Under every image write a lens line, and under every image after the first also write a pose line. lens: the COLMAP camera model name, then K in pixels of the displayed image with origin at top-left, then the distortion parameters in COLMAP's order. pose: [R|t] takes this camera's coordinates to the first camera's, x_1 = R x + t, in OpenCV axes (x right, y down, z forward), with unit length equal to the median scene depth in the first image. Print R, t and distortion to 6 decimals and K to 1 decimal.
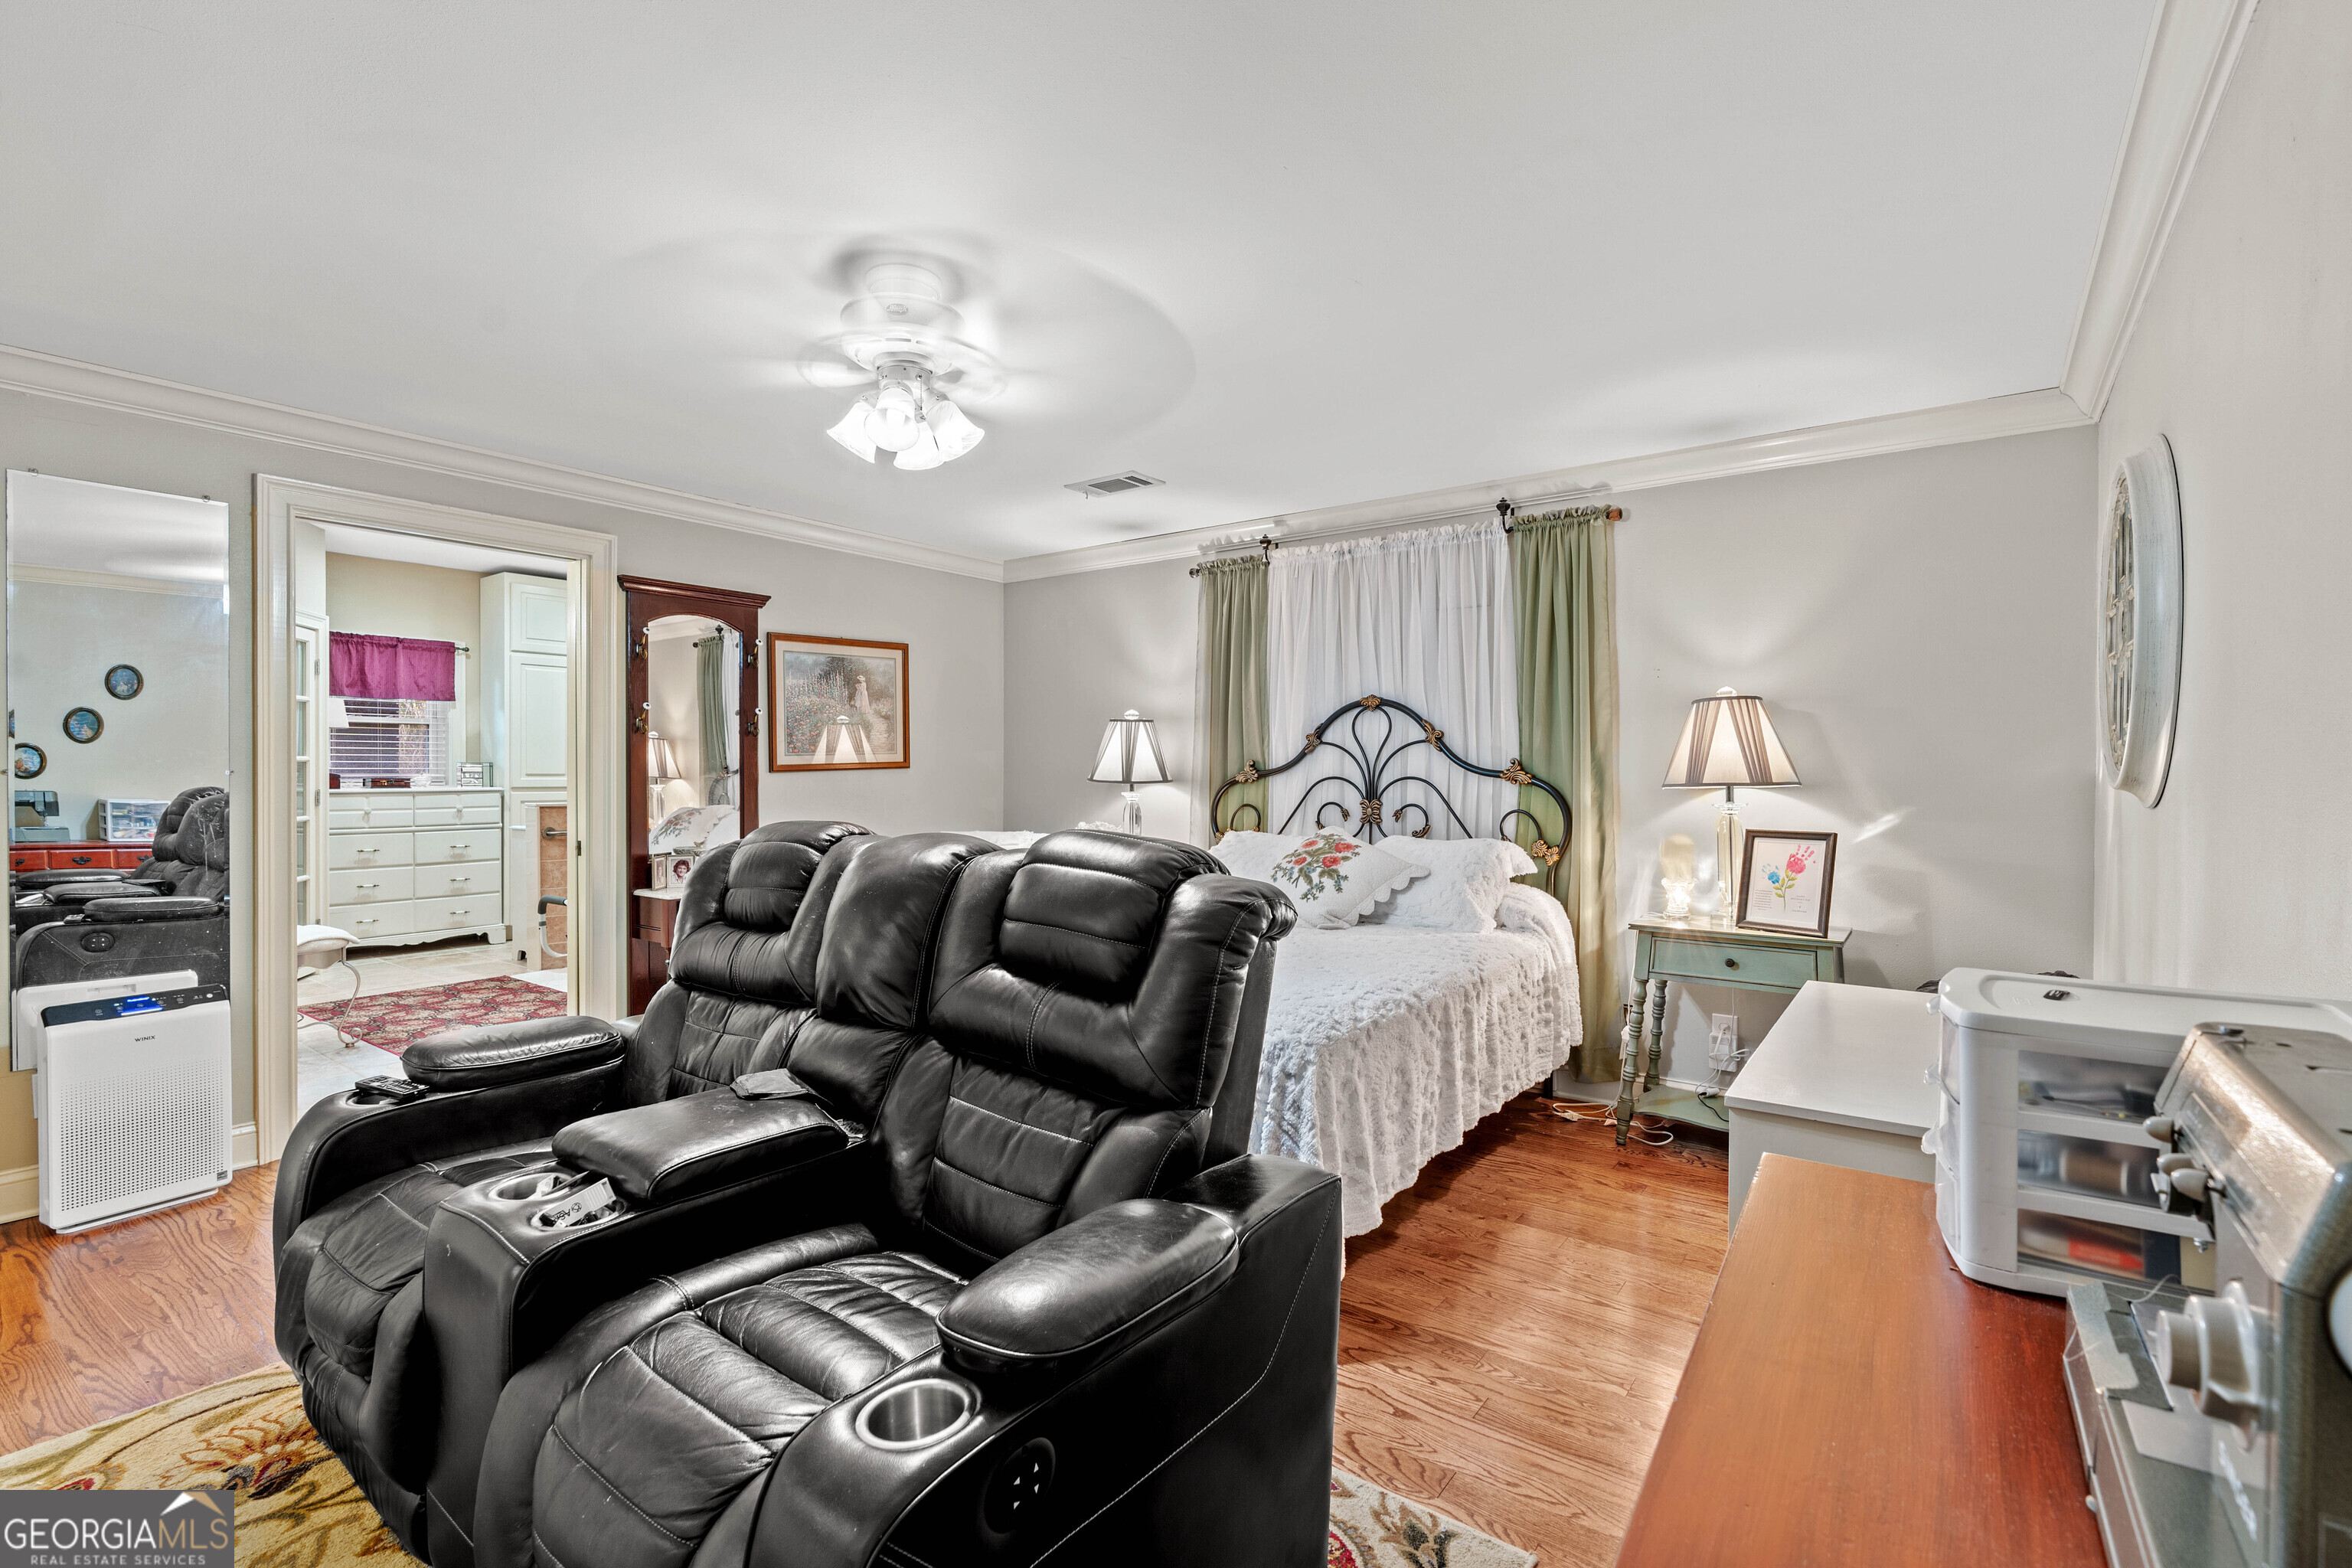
lens RADIAL K [[1068.3, 0, 1161.3], [0, 1068.3, 782.3], [0, 0, 1]] dist [-0.002230, -0.000534]
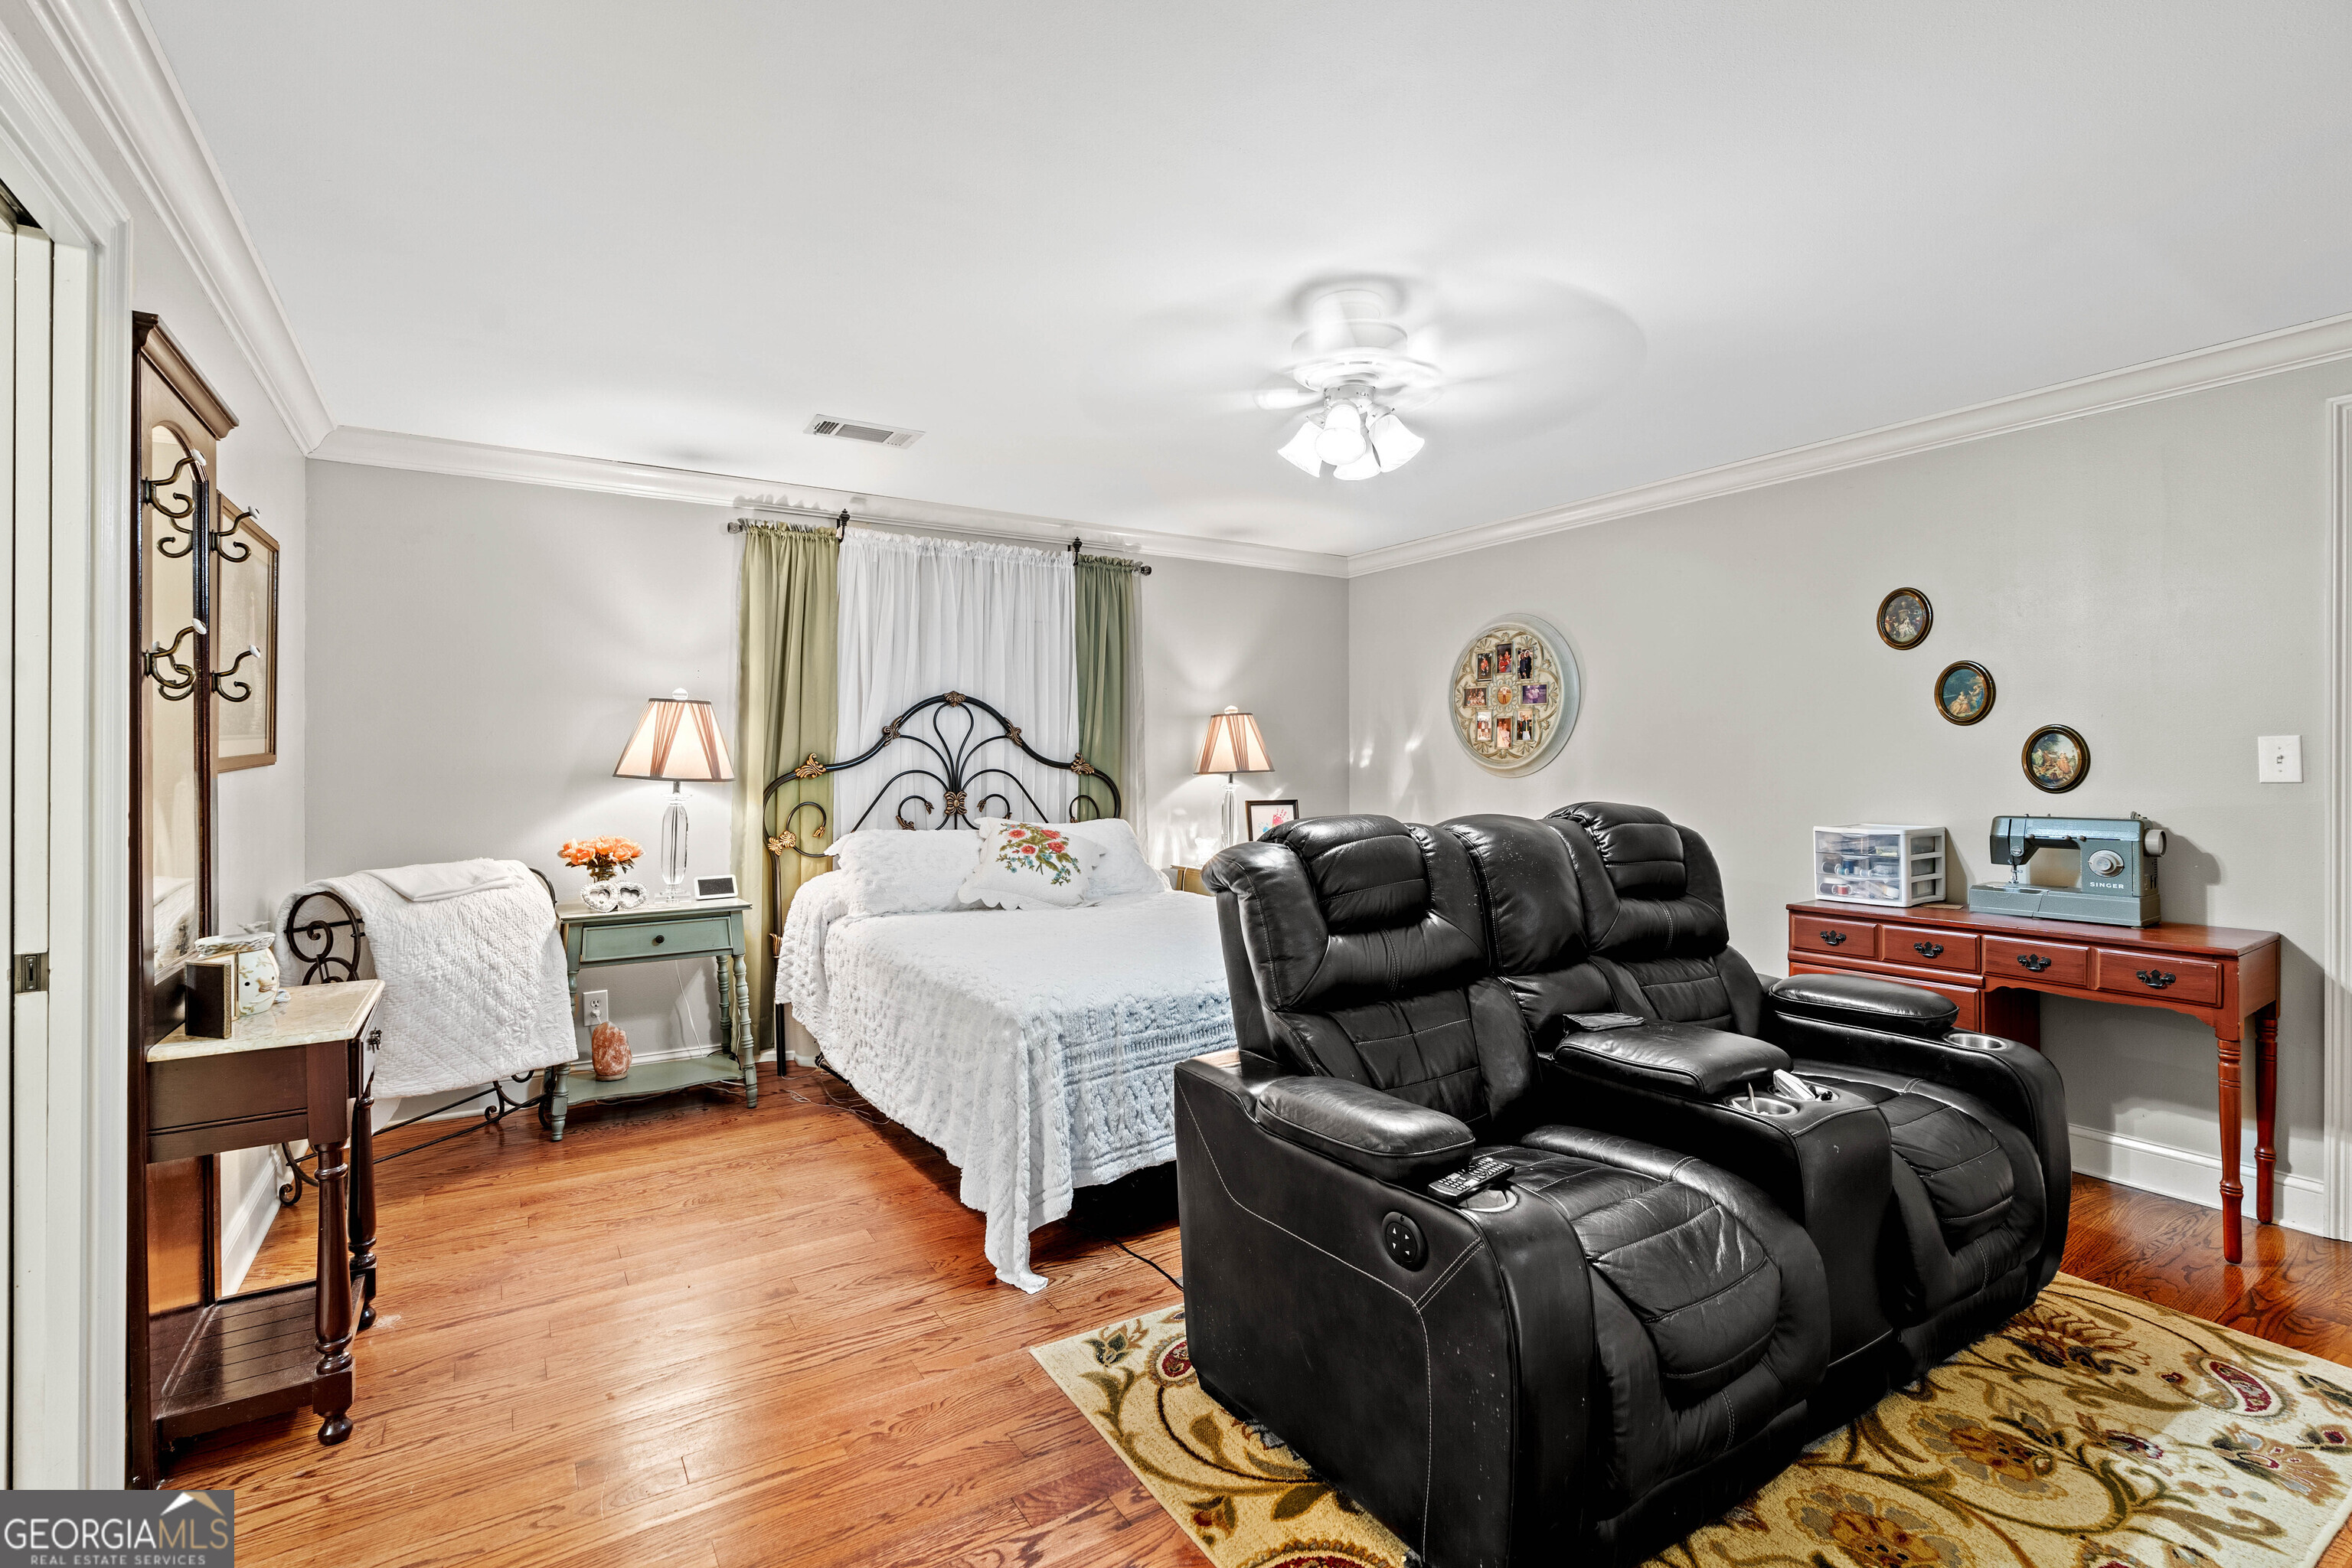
lens RADIAL K [[1068.3, 0, 1170.1], [0, 1068.3, 759.4], [0, 0, 1]] dist [-0.002230, -0.000534]
pose [[0.359426, -0.000169, 0.933173, -0.749284], [0.017810, 0.999819, -0.006679, -0.004864], [-0.933003, 0.019021, 0.359364, 0.462586]]
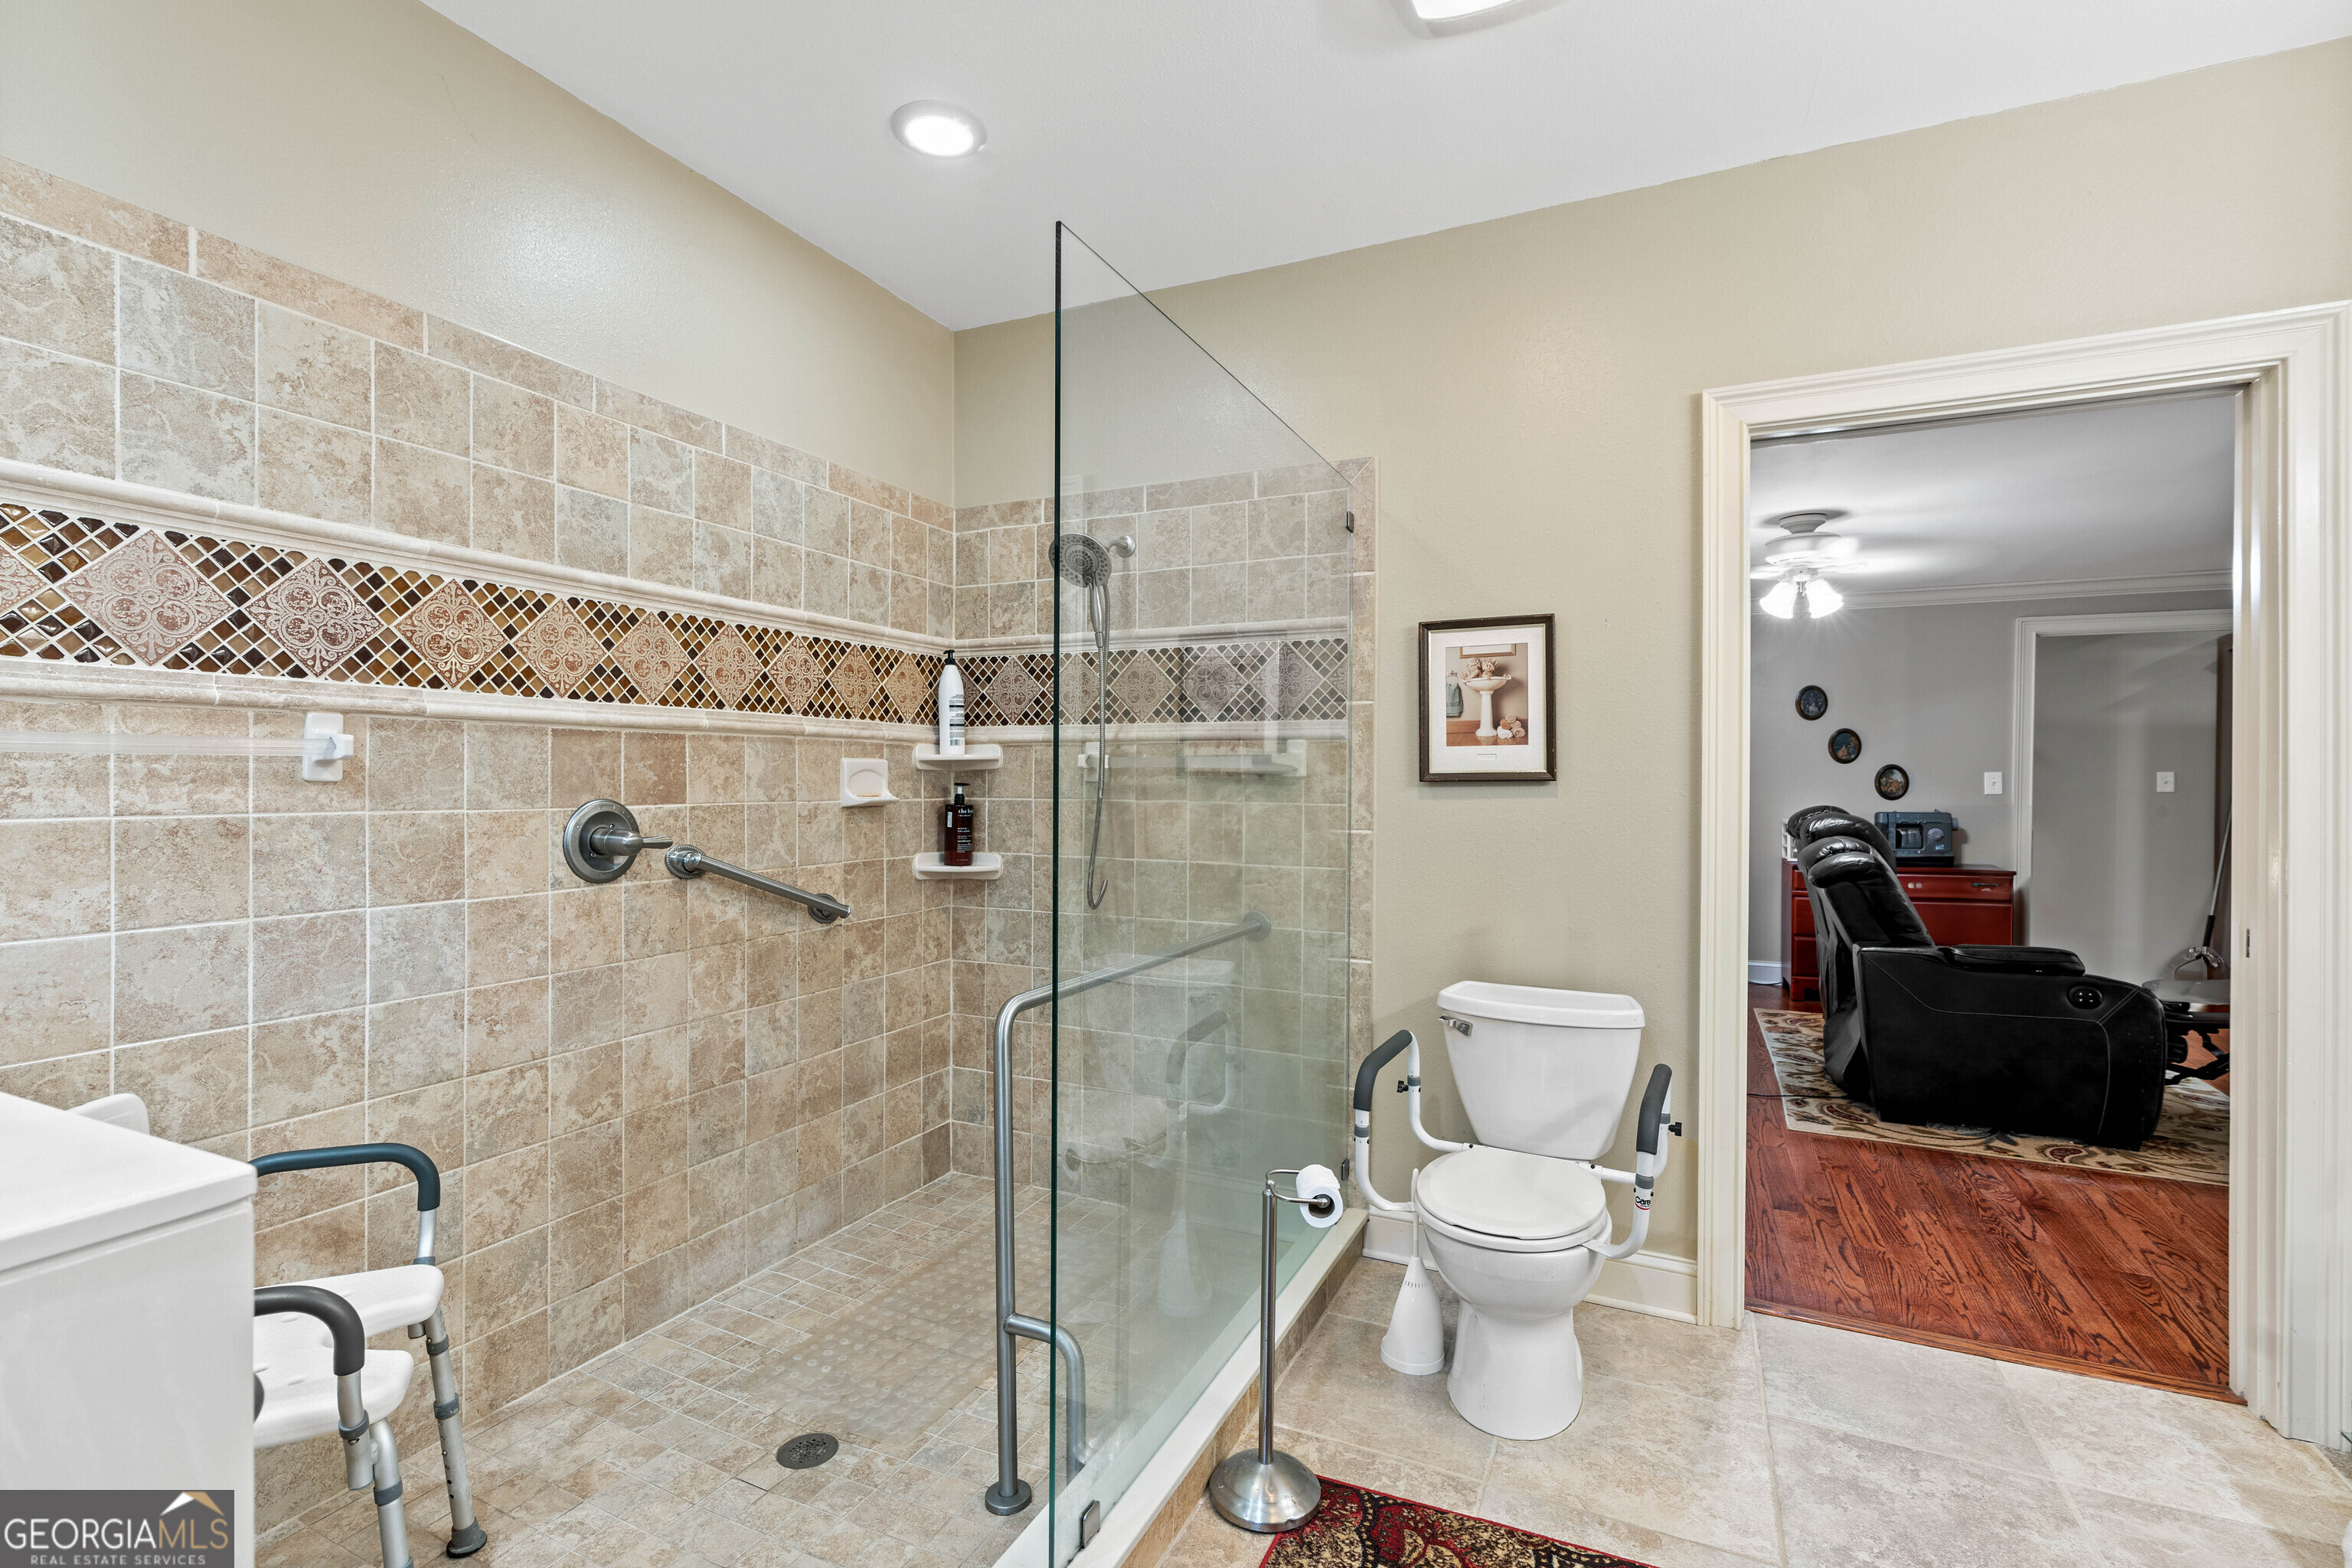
lens RADIAL K [[1068.3, 0, 1168.6], [0, 1068.3, 784.4], [0, 0, 1]] dist [-0.002230, -0.000534]
pose [[-0.203412, -0.012114, 0.979018, -1.052141], [0.007171, 0.999878, 0.013863, -0.023186], [-0.979067, 0.009840, -0.203301, 1.419020]]
